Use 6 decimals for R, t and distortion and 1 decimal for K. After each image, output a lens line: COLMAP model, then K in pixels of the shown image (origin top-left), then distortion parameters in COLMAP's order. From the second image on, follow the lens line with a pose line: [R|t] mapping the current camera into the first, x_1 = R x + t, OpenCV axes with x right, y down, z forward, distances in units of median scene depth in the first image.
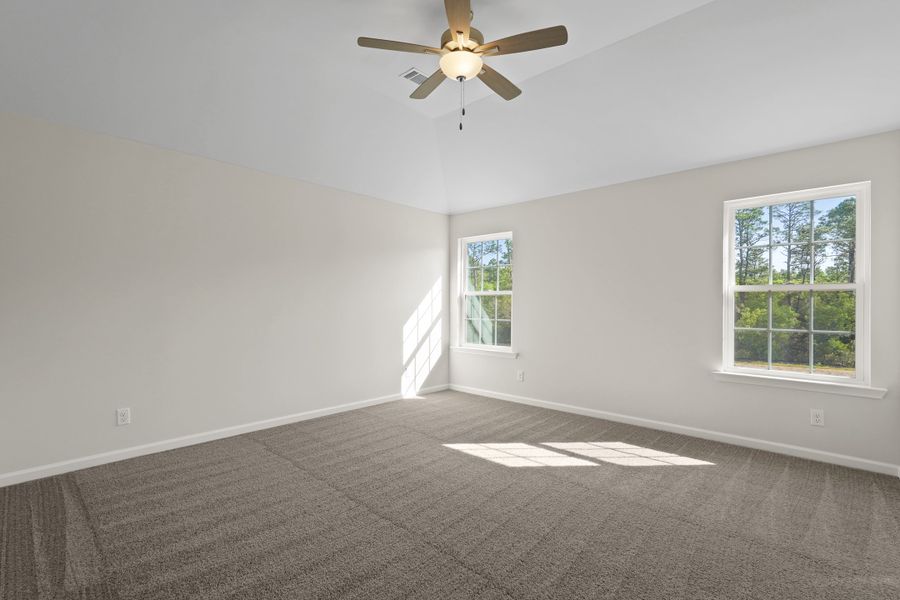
lens RADIAL K [[422.9, 0, 450.0], [0, 422.9, 300.0], [0, 0, 1]] dist [0.002469, 0.000860]
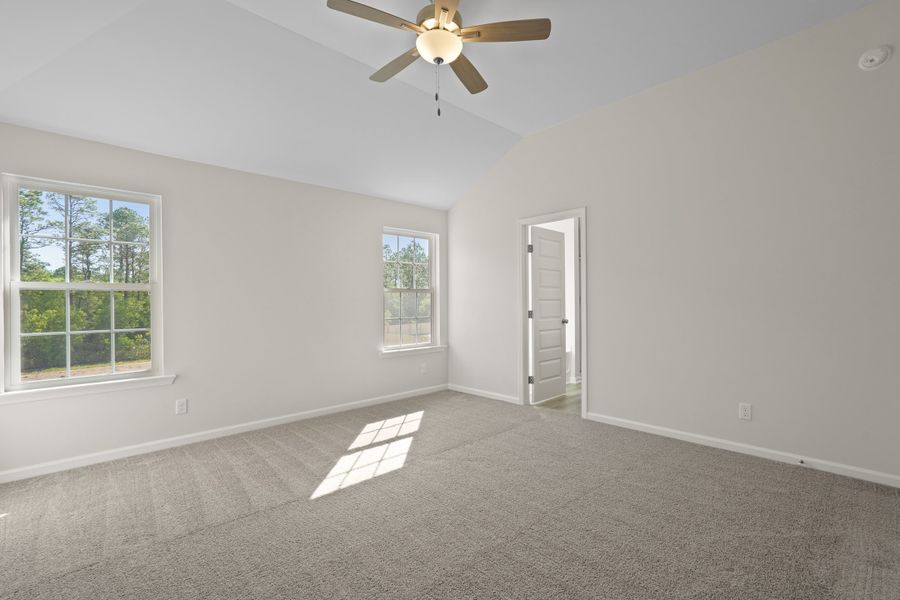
lens RADIAL K [[422.9, 0, 450.0], [0, 422.9, 300.0], [0, 0, 1]] dist [0.002469, 0.000860]
pose [[0.051501, -0.001994, 0.998671, -0.497124], [0.000109, 0.999998, 0.001991, -0.004407], [-0.998673, 0.000006, 0.051501, 0.480416]]
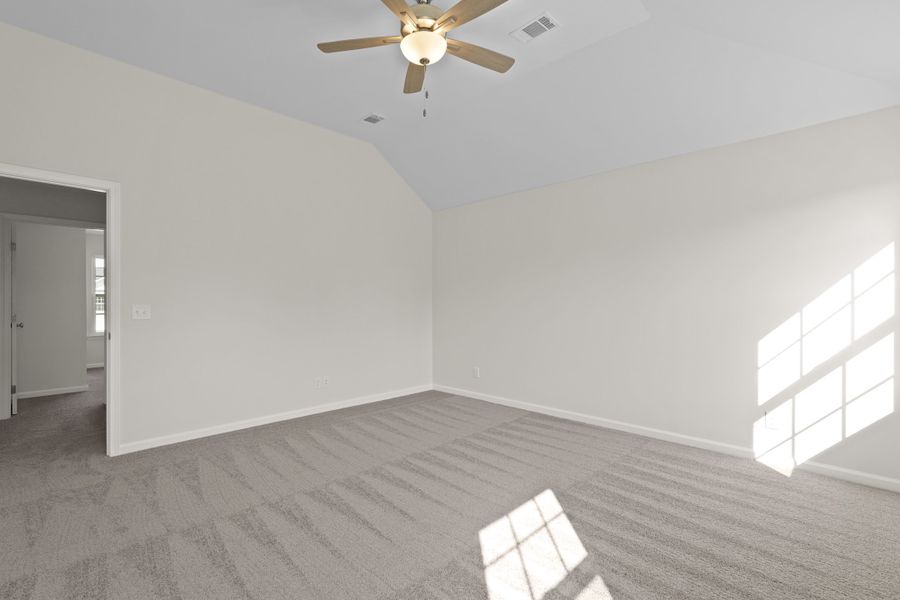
lens RADIAL K [[404.4, 0, 447.4], [0, 404.4, 301.9], [0, 0, 1]] dist [-0.001624, 0.001323]
pose [[-0.027373, -0.009164, -0.999583, 0.477305], [0.002695, 0.999954, -0.009241, 0.009763], [0.999622, -0.002947, -0.027347, 0.559517]]
